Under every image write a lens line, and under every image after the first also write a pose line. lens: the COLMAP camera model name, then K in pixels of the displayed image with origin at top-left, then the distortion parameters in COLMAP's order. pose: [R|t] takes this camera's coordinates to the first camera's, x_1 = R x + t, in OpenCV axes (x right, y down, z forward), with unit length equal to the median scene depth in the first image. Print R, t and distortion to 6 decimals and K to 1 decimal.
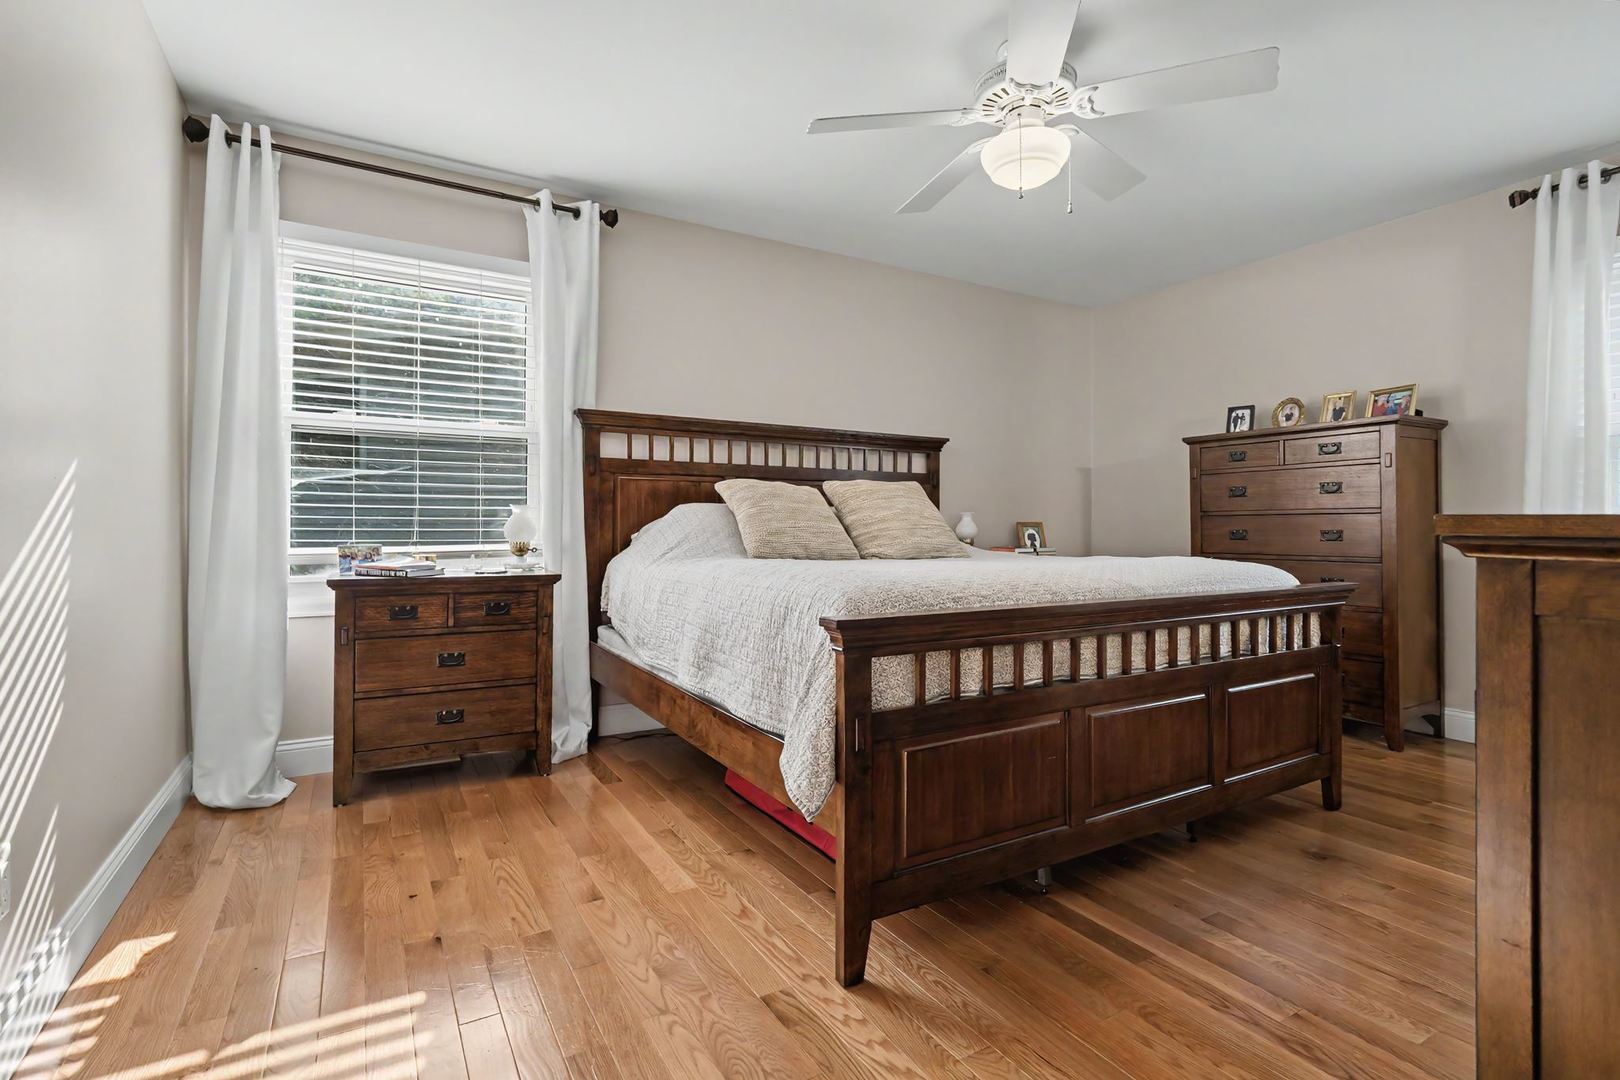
lens RADIAL K [[783.3, 0, 801.2], [0, 783.3, 523.3], [0, 0, 1]] dist [-0.002751, 0.003989]
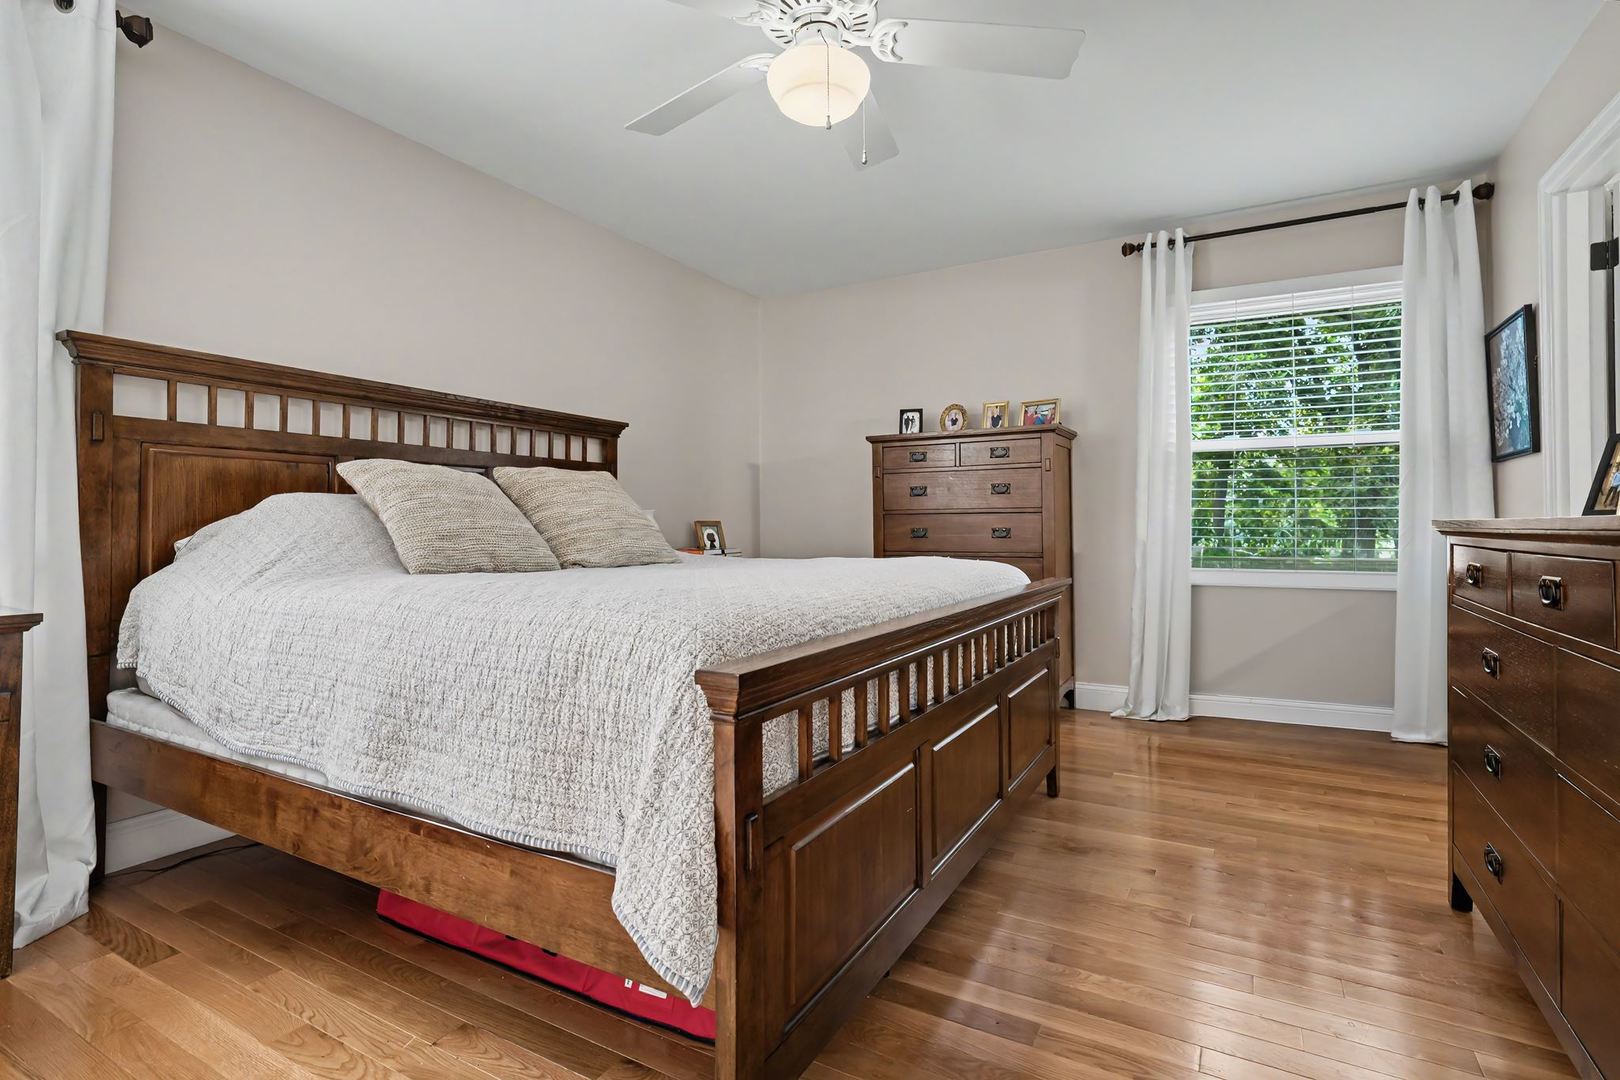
lens RADIAL K [[783.3, 0, 790.0], [0, 783.3, 514.1], [0, 0, 1]] dist [-0.002751, 0.003989]
pose [[0.858770, 0.003819, 0.512347, -0.126408], [0.001720, 0.999945, -0.010336, 0.000189], [-0.512359, 0.009758, 0.858716, 0.223736]]
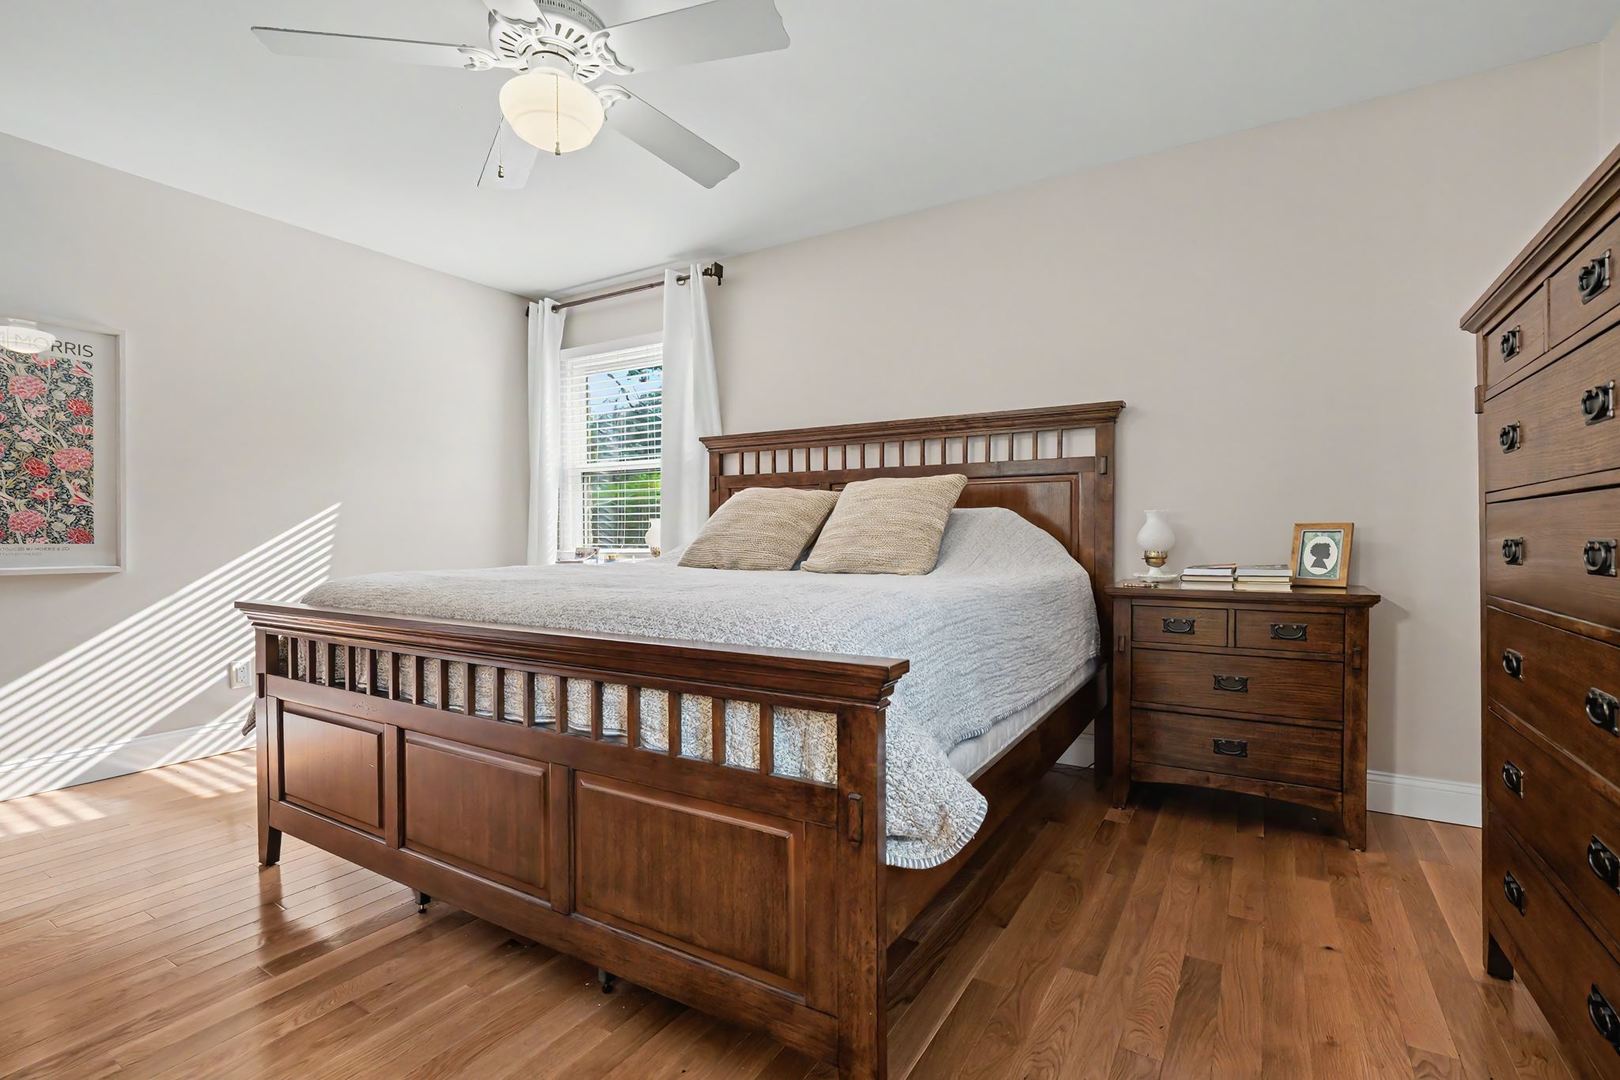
lens RADIAL K [[743.9, 0, 816.5], [0, 743.9, 543.3], [0, 0, 1]] dist [-0.003196, 0.003263]
pose [[0.483284, 0.008811, -0.875419, 0.881397], [0.010763, 0.999814, 0.016005, 0.001503], [0.875397, -0.017157, 0.483100, 0.642117]]
